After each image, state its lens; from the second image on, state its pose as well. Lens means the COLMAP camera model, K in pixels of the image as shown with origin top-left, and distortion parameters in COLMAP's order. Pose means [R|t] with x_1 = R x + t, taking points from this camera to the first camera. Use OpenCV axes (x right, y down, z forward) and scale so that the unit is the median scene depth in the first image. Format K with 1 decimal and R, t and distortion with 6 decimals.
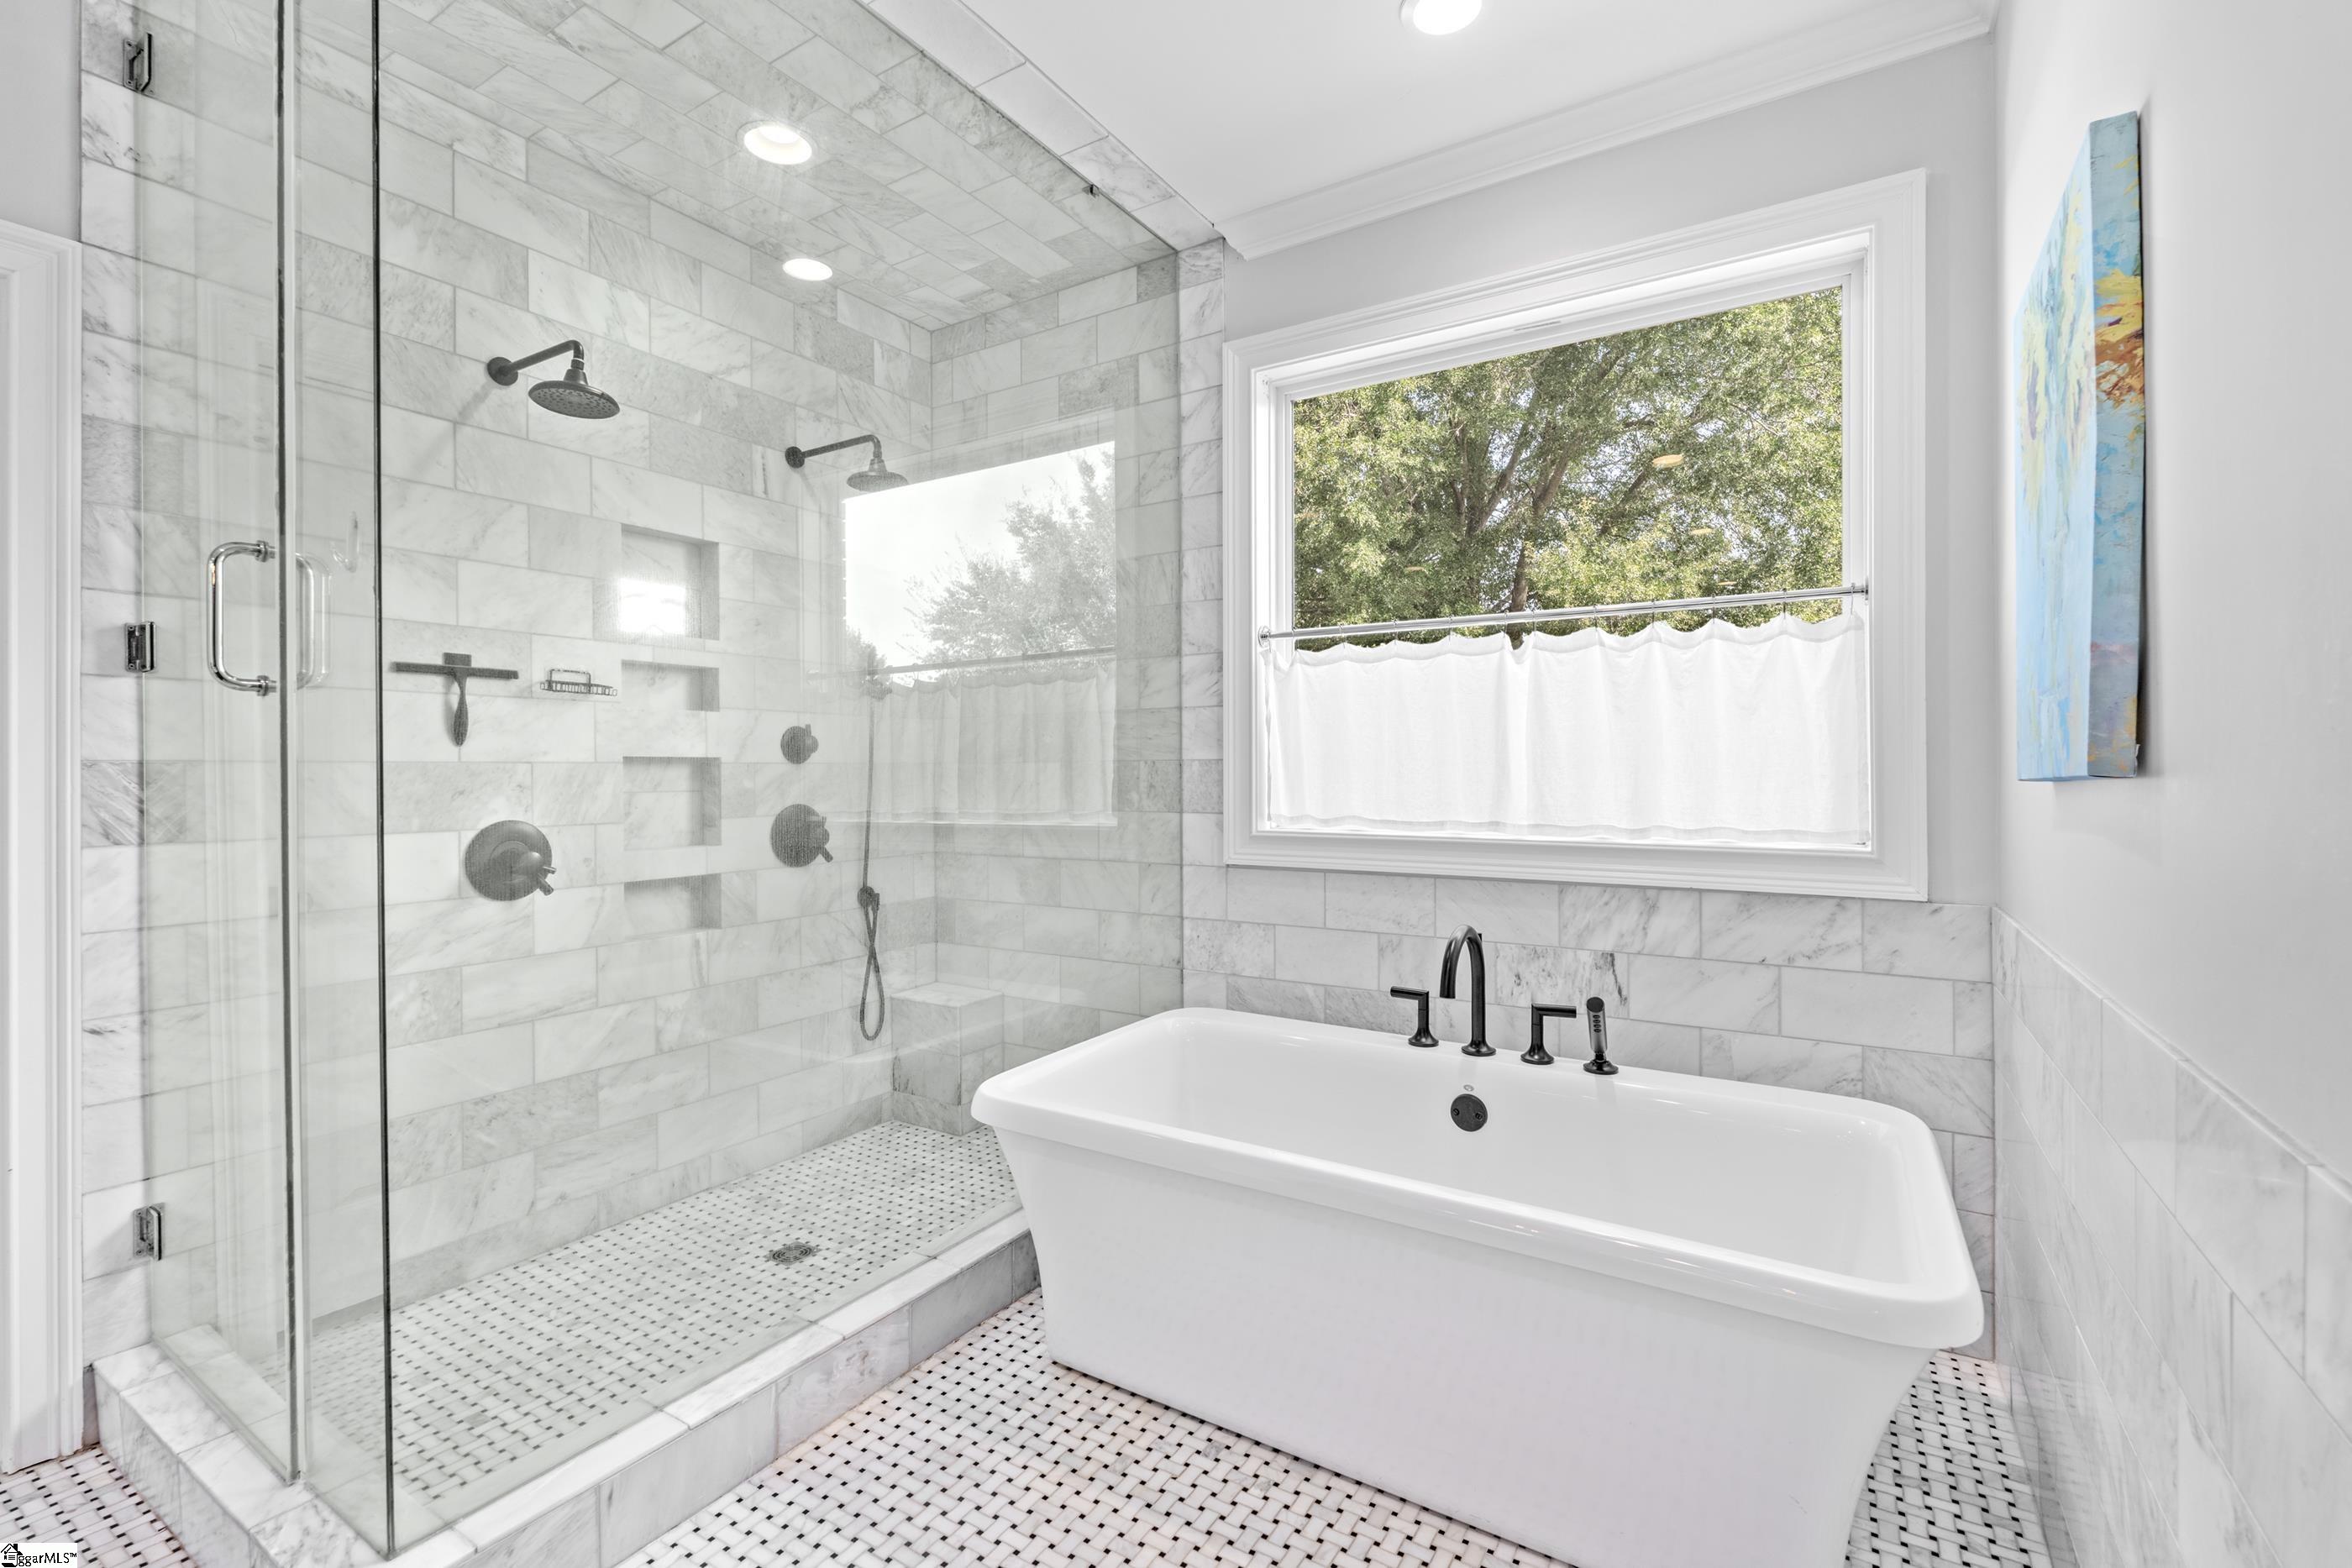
lens RADIAL K [[1027.6, 0, 1177.5], [0, 1027.6, 777.4], [0, 0, 1]] dist [-0.010345, -0.000238]
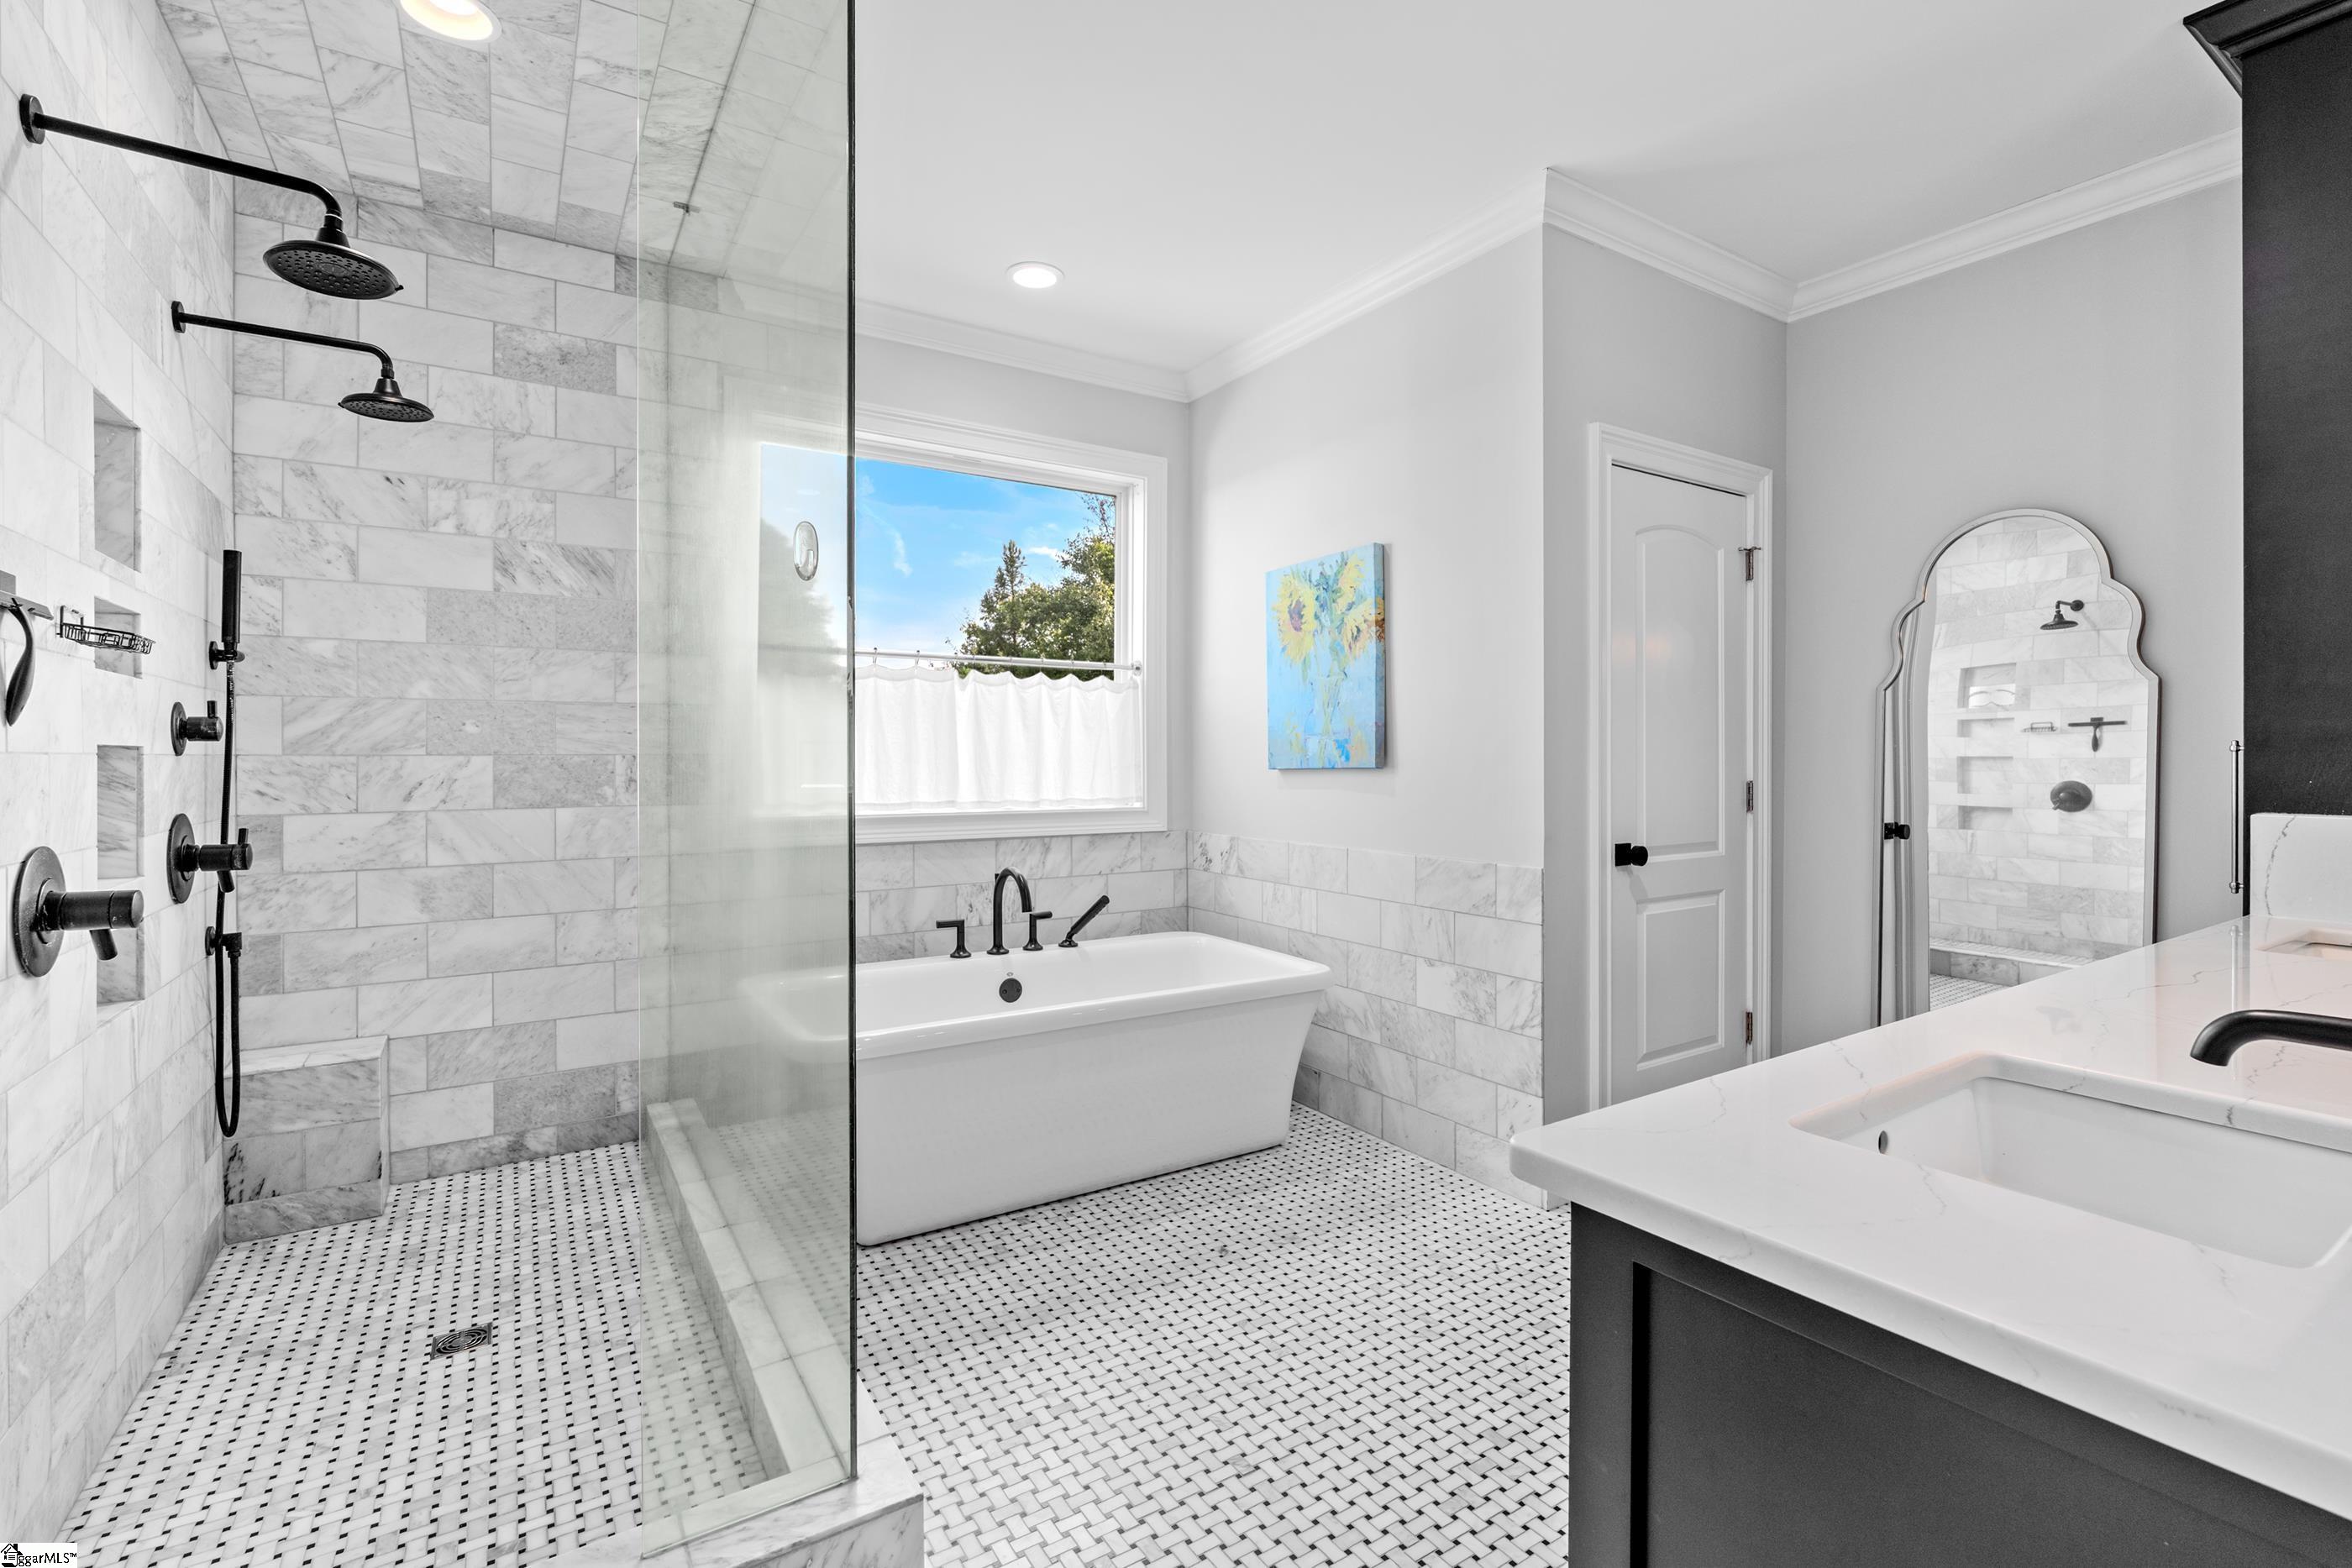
lens RADIAL K [[1027.6, 0, 1175.3], [0, 1027.6, 770.1], [0, 0, 1]] dist [-0.010345, -0.000238]
pose [[0.427520, -0.006643, 0.903981, -0.938062], [0.004533, 0.999976, 0.005205, -0.005870], [-0.903994, 0.001873, 0.427540, 0.120940]]
